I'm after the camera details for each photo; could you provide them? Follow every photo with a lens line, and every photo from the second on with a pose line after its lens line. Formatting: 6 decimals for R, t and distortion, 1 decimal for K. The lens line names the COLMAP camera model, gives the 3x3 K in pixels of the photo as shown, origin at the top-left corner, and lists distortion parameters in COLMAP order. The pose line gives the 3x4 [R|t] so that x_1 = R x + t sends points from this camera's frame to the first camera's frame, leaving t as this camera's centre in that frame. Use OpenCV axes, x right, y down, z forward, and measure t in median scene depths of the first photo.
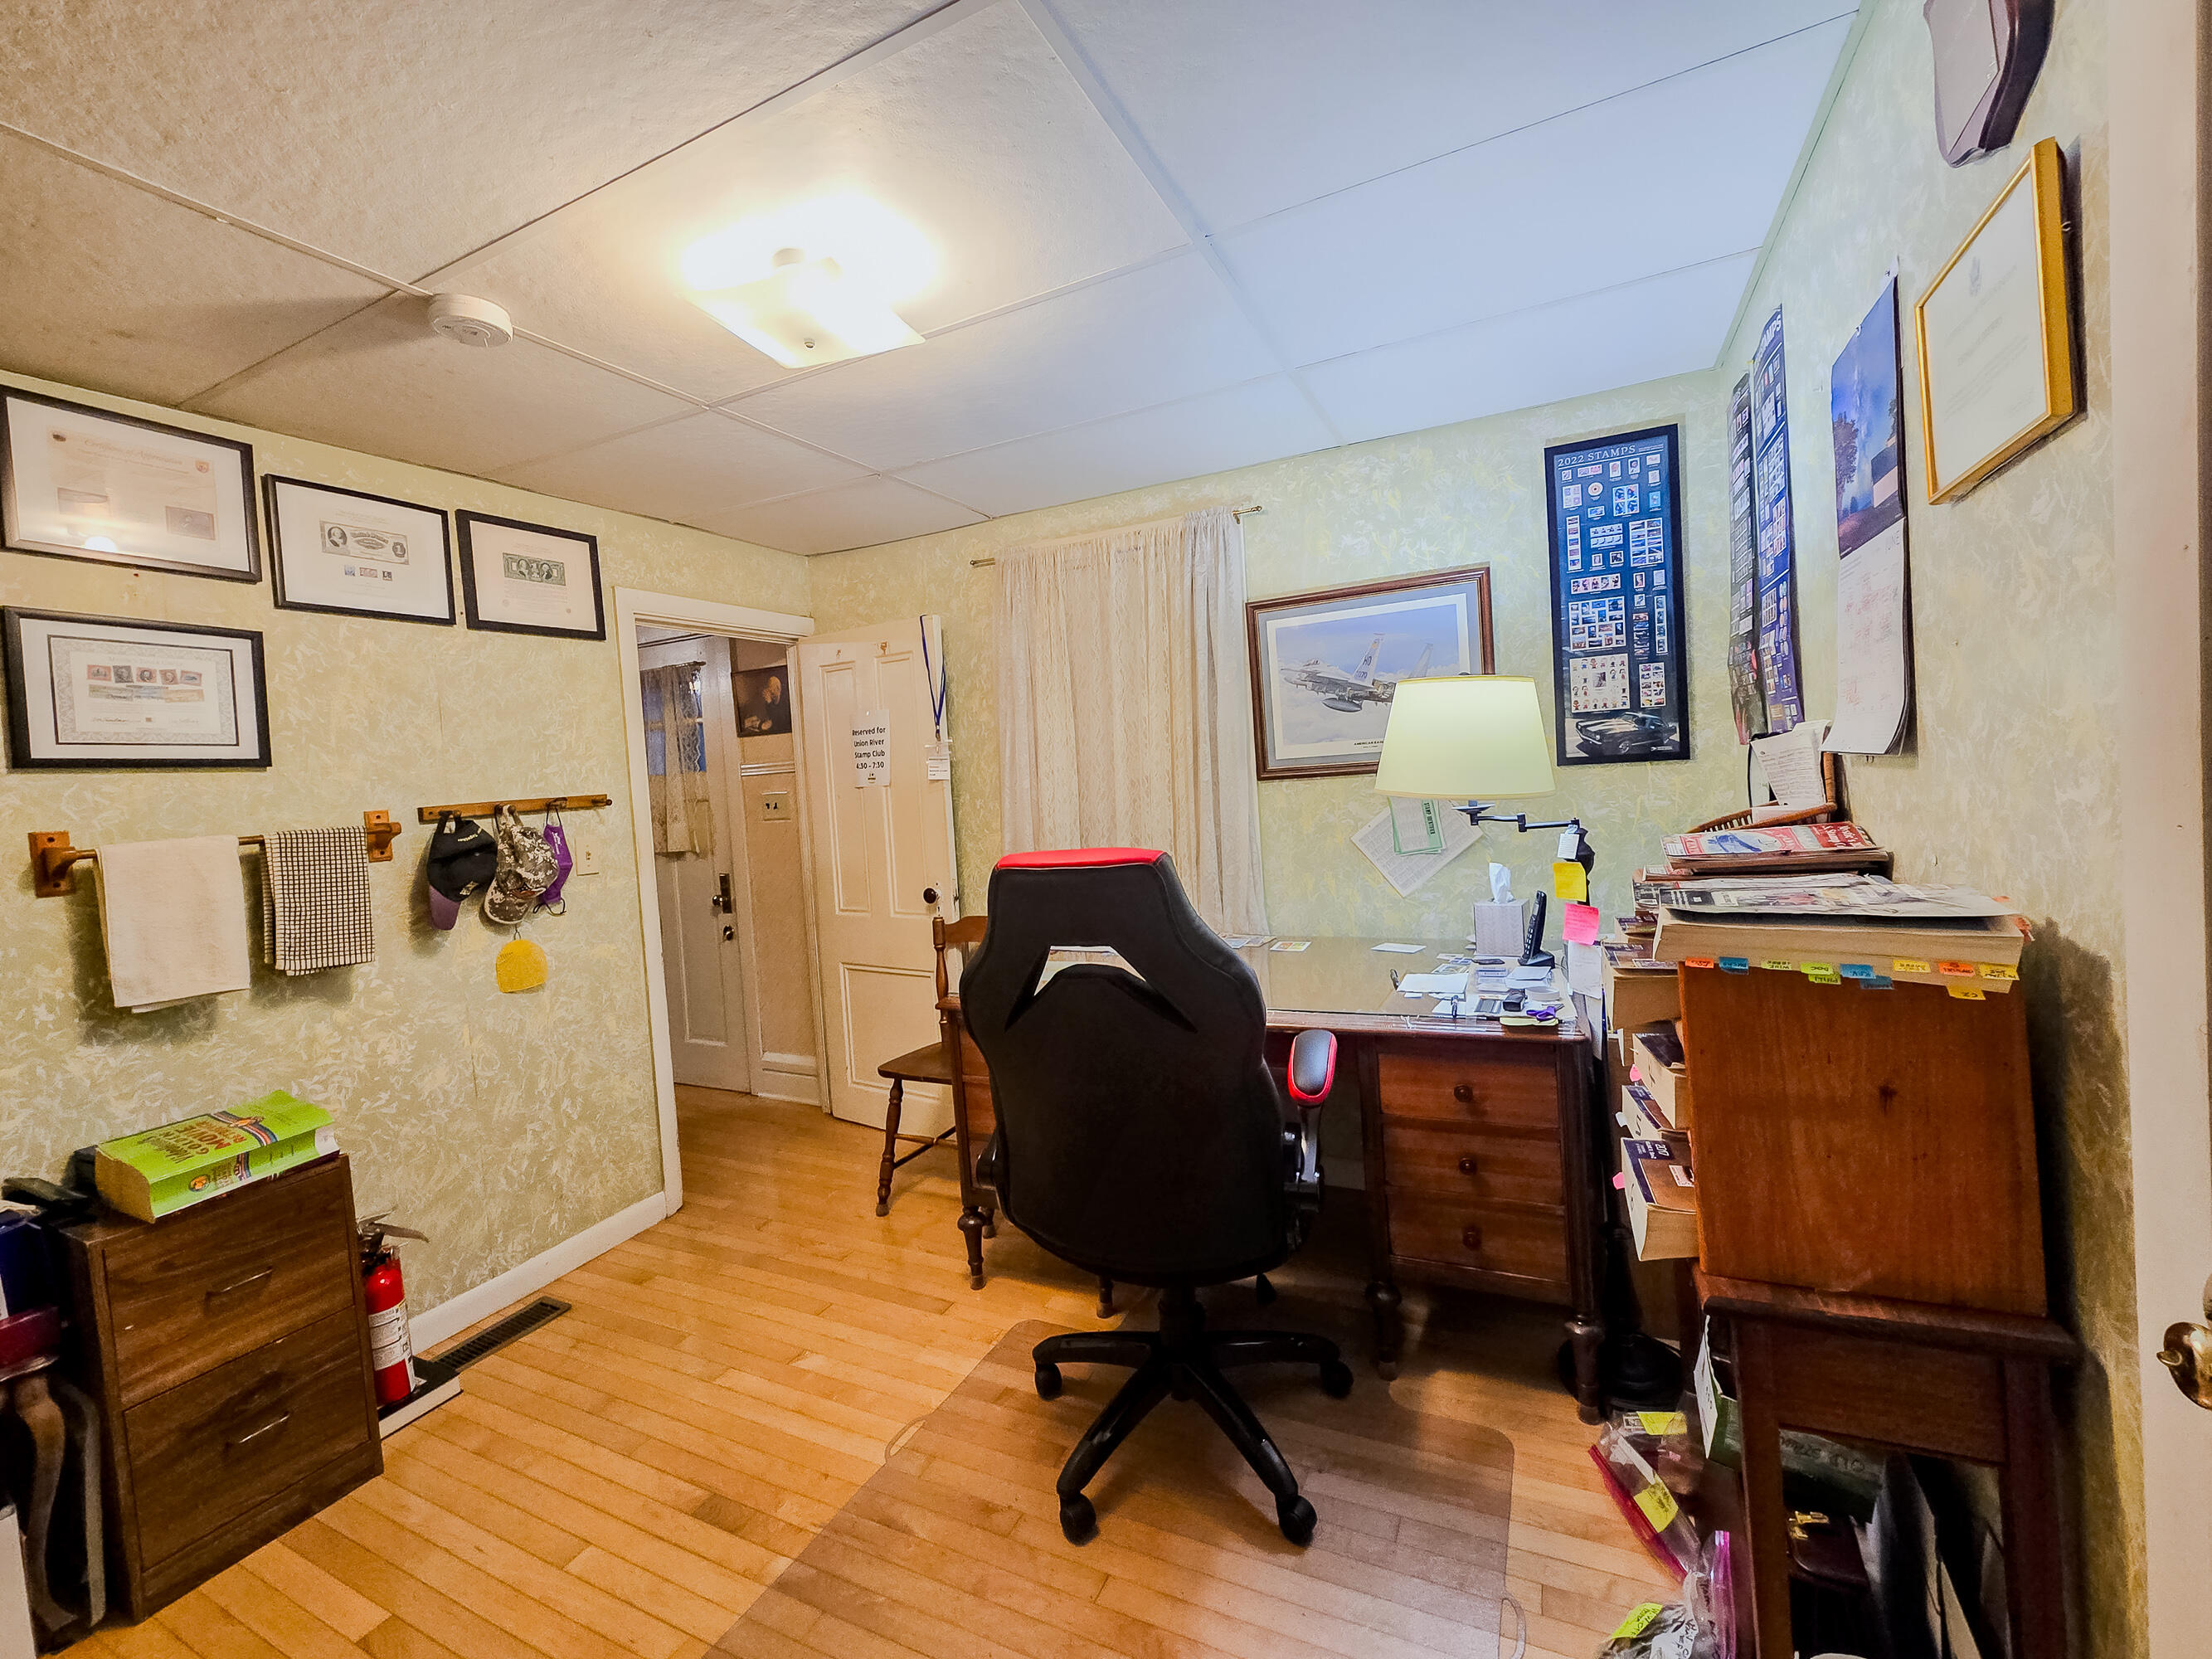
lens RADIAL K [[906.1, 0, 1107.0], [0, 906.1, 811.1], [0, 0, 1]] dist [-0.001538, -0.000426]
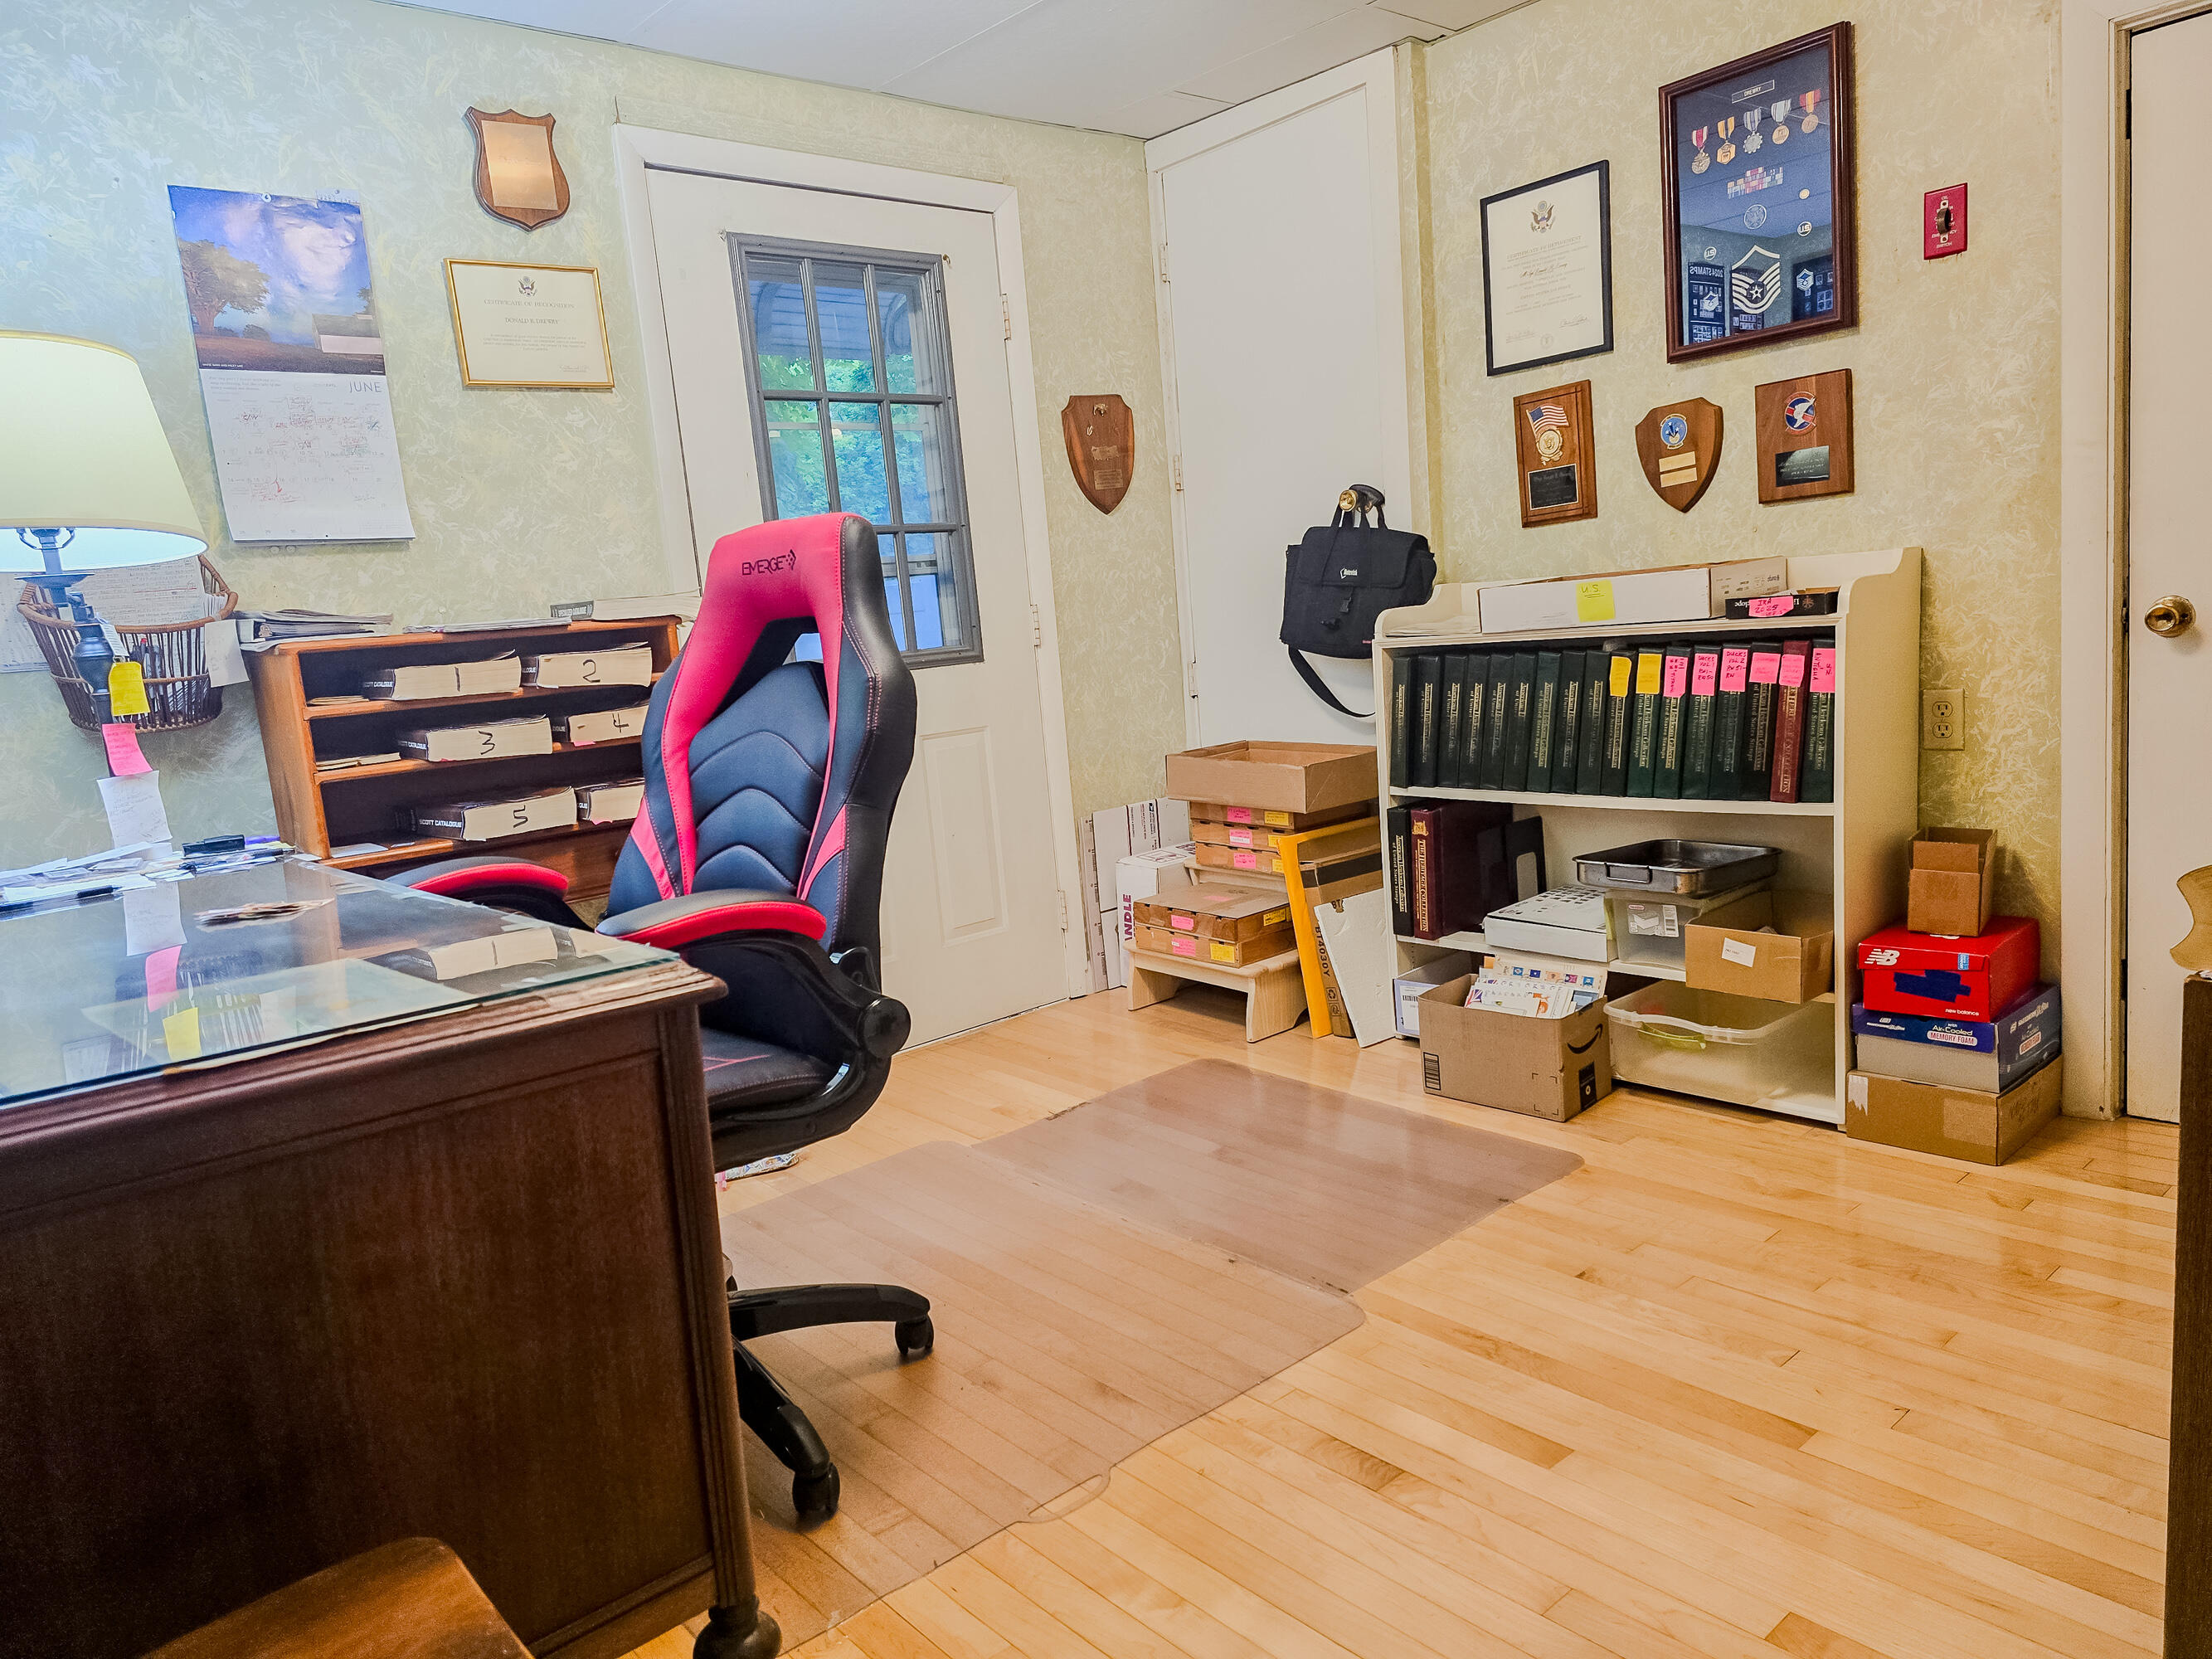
lens RADIAL K [[1476.1, 0, 1100.2], [0, 1476.1, 841.0], [0, 0, 1]] dist [0.042097, -0.035969]
pose [[-0.907223, 0.074978, 0.413915, -0.497035], [0.154982, 0.974345, 0.163195, 0.087224], [-0.391060, 0.212203, -0.895568, 1.284245]]
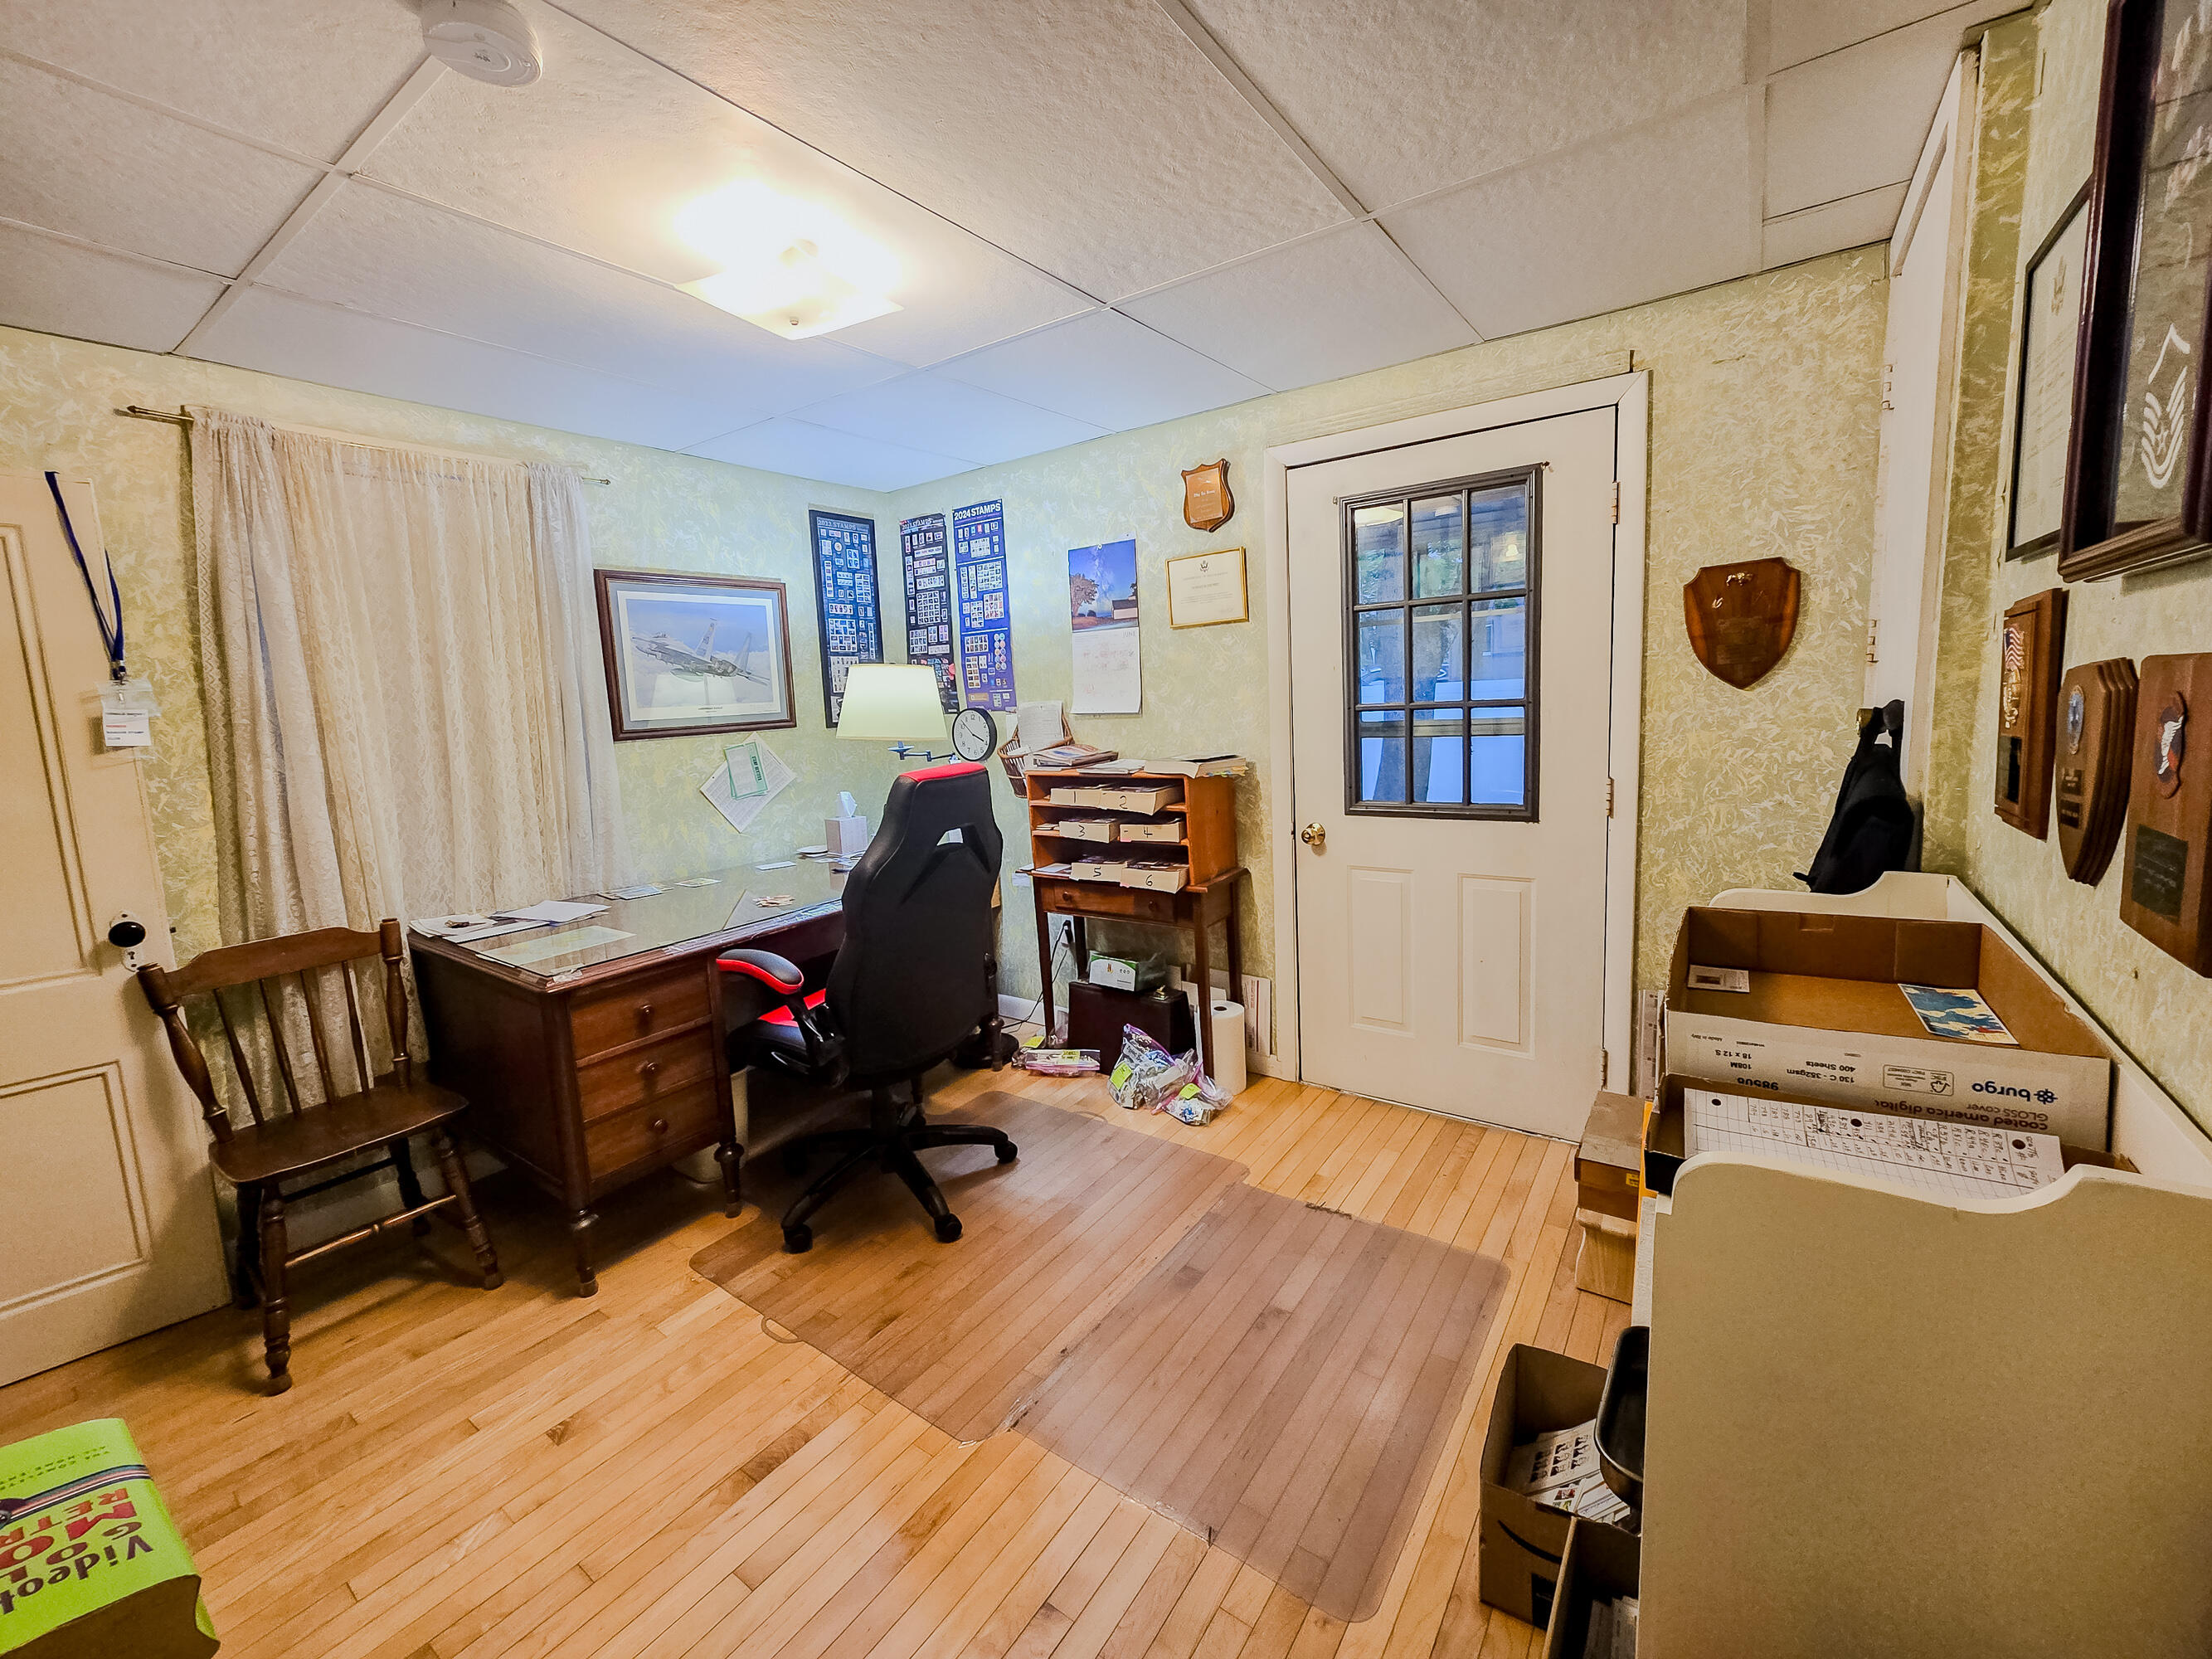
lens RADIAL K [[906.1, 0, 1107.0], [0, 906.1, 811.1], [0, 0, 1]] dist [-0.001538, -0.000426]
pose [[0.170470, -0.074335, 0.982555, -0.856912], [0.073411, 0.995337, 0.062566, 0.025591], [-0.982624, 0.061464, 0.175133, 0.288753]]
